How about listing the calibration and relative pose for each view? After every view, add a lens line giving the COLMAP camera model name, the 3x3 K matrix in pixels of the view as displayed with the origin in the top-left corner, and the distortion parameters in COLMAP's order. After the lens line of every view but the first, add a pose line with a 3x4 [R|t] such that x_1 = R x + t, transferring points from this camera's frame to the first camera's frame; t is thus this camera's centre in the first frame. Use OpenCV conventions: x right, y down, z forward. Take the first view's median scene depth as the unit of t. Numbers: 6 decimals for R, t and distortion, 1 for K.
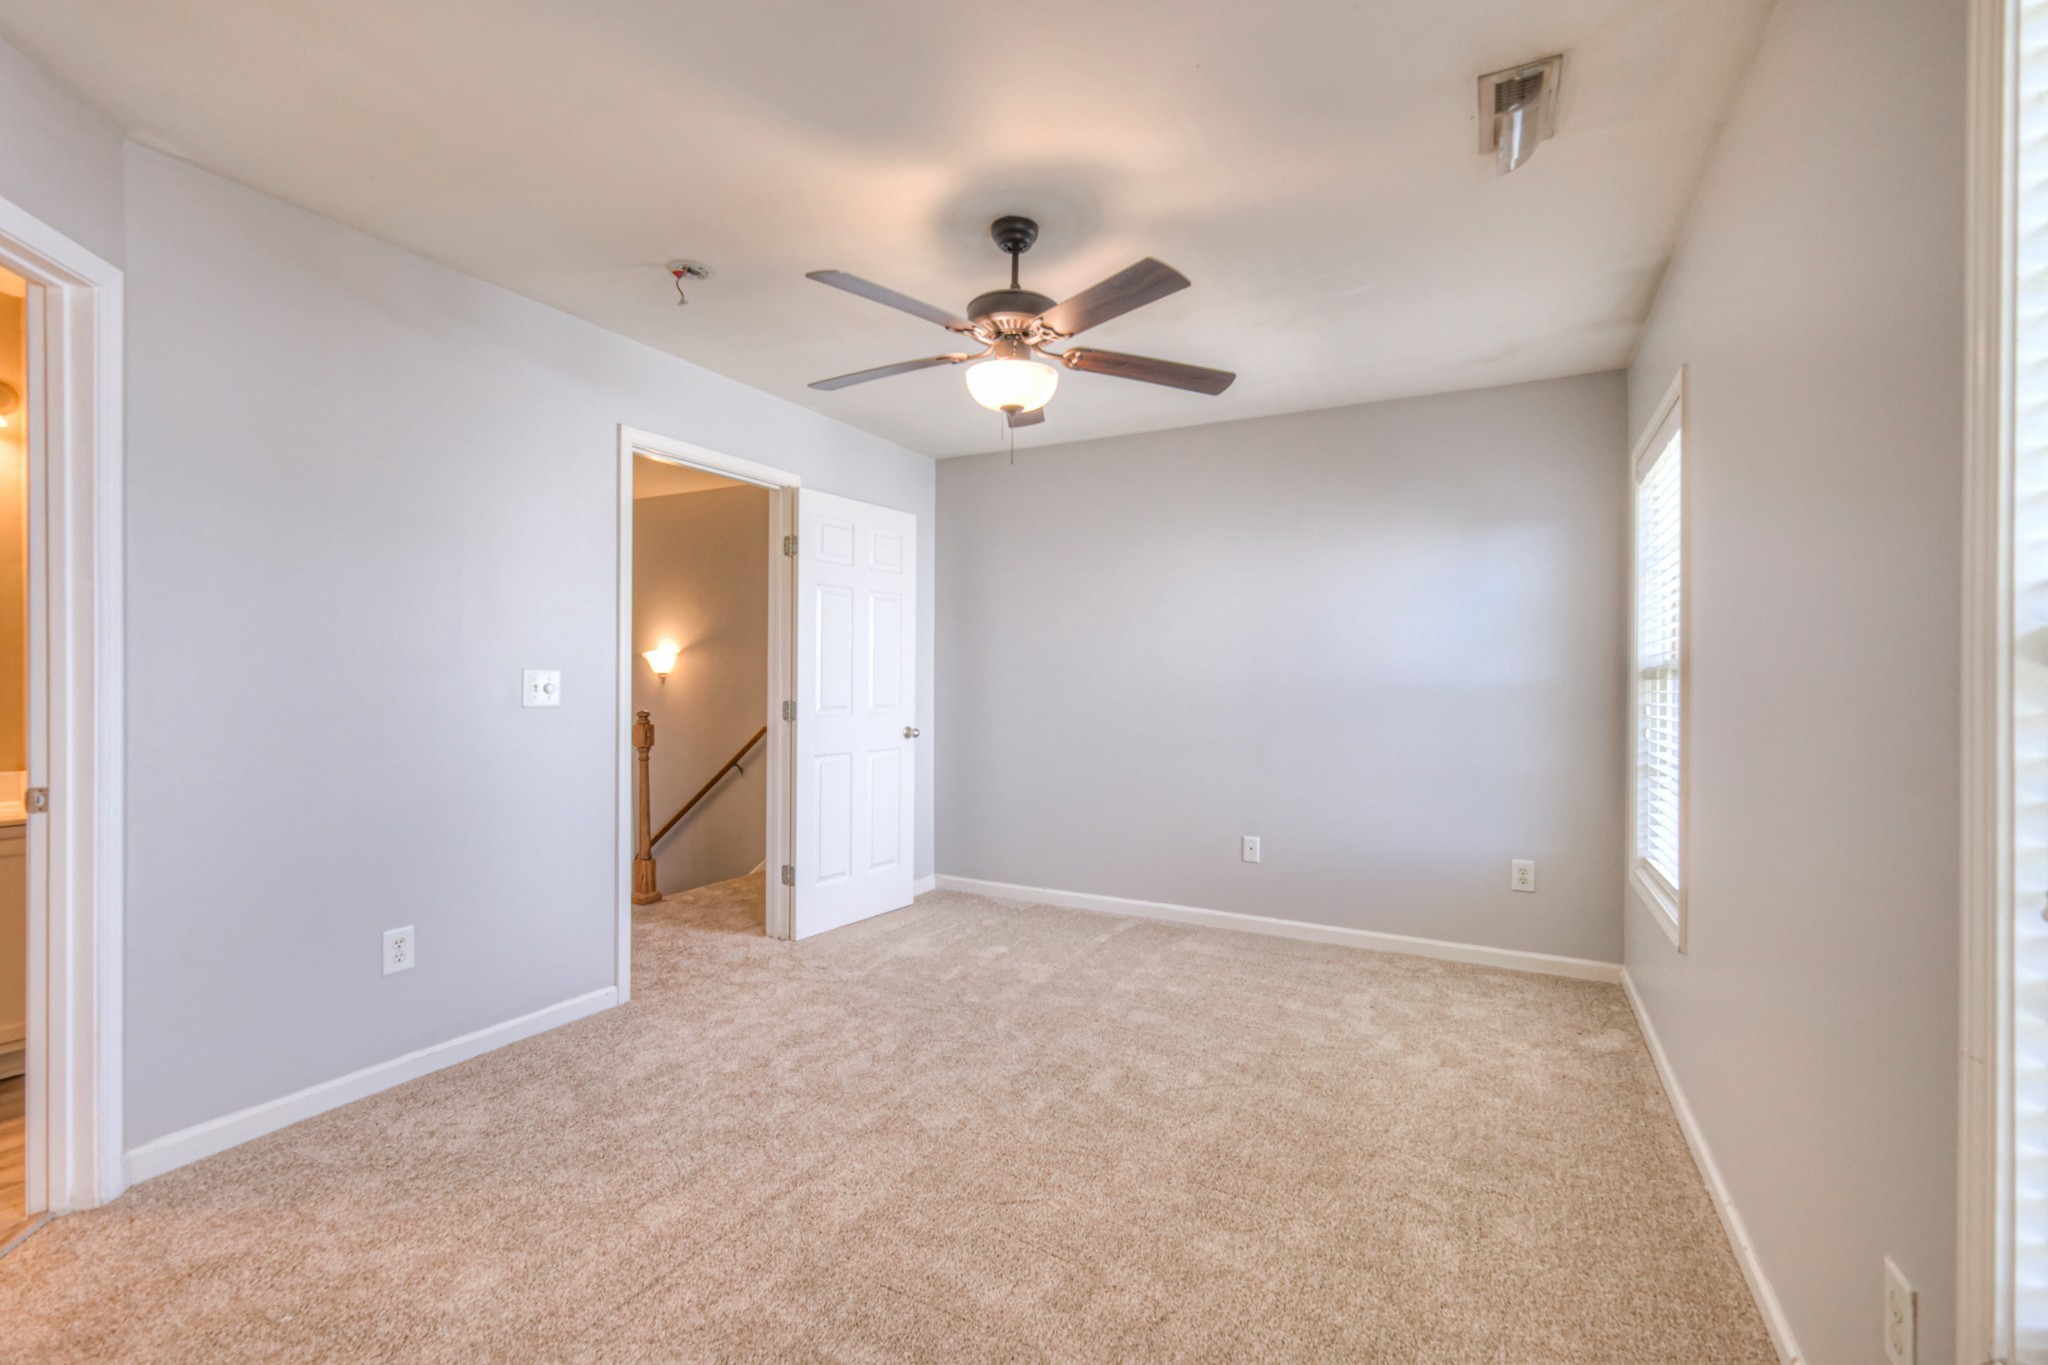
lens RADIAL K [[878.5, 0, 1019.0], [0, 878.5, 681.0], [0, 0, 1]] dist [-0.000935, -0.000063]
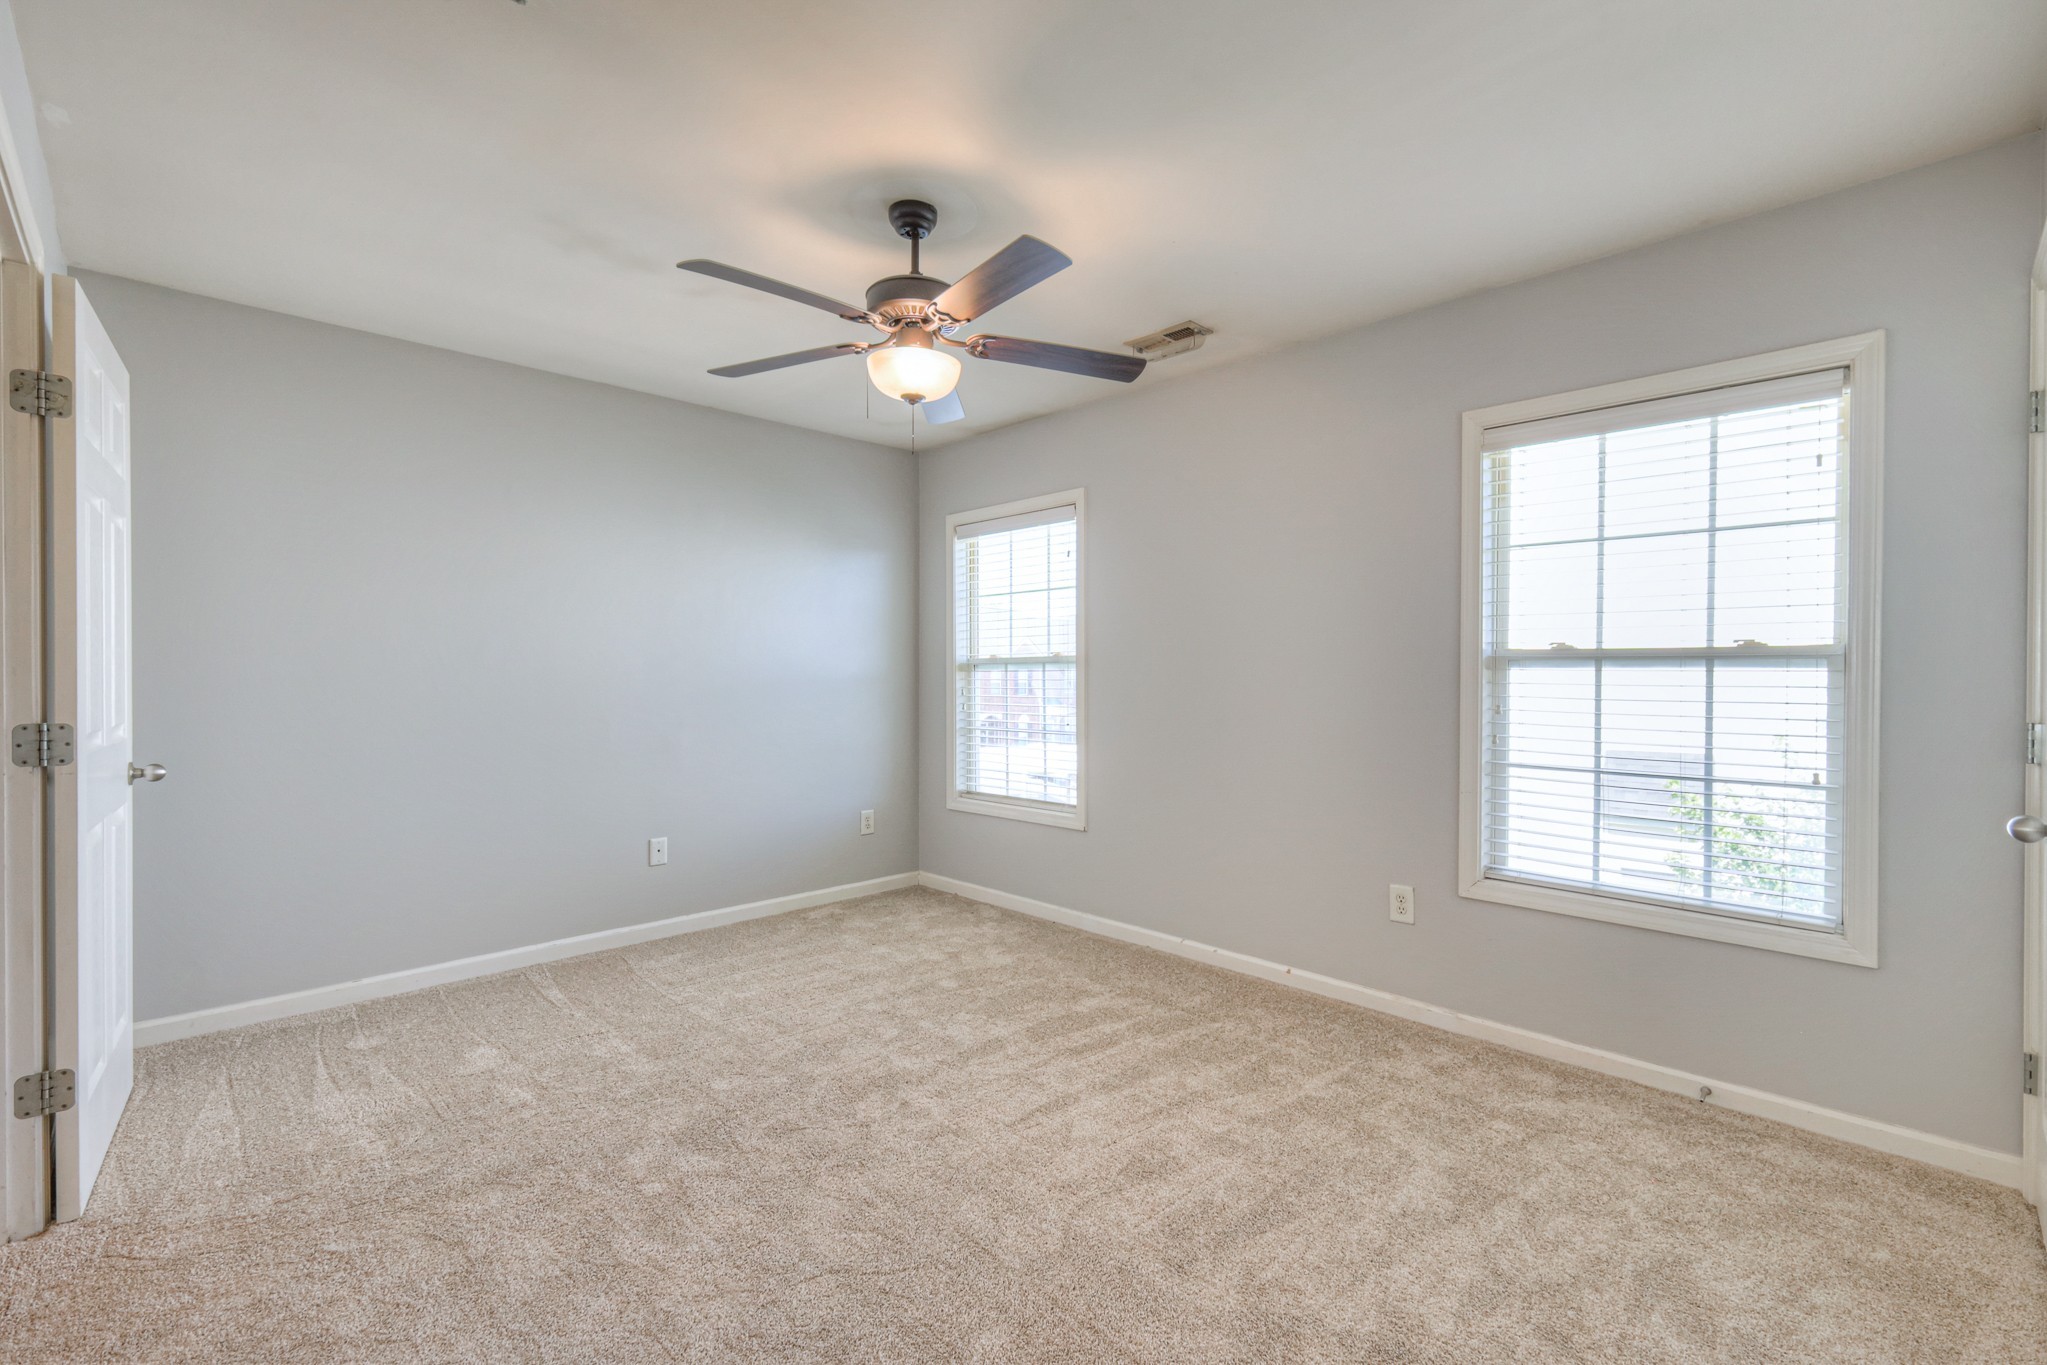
lens RADIAL K [[897.4, 0, 1022.0], [0, 897.4, 675.6], [0, 0, 1]] dist [0.001639, 0.000138]
pose [[0.294554, -0.009338, 0.955589, -0.626003], [0.001874, 0.999956, 0.009194, -0.006978], [-0.955633, -0.000917, 0.294559, 0.392052]]
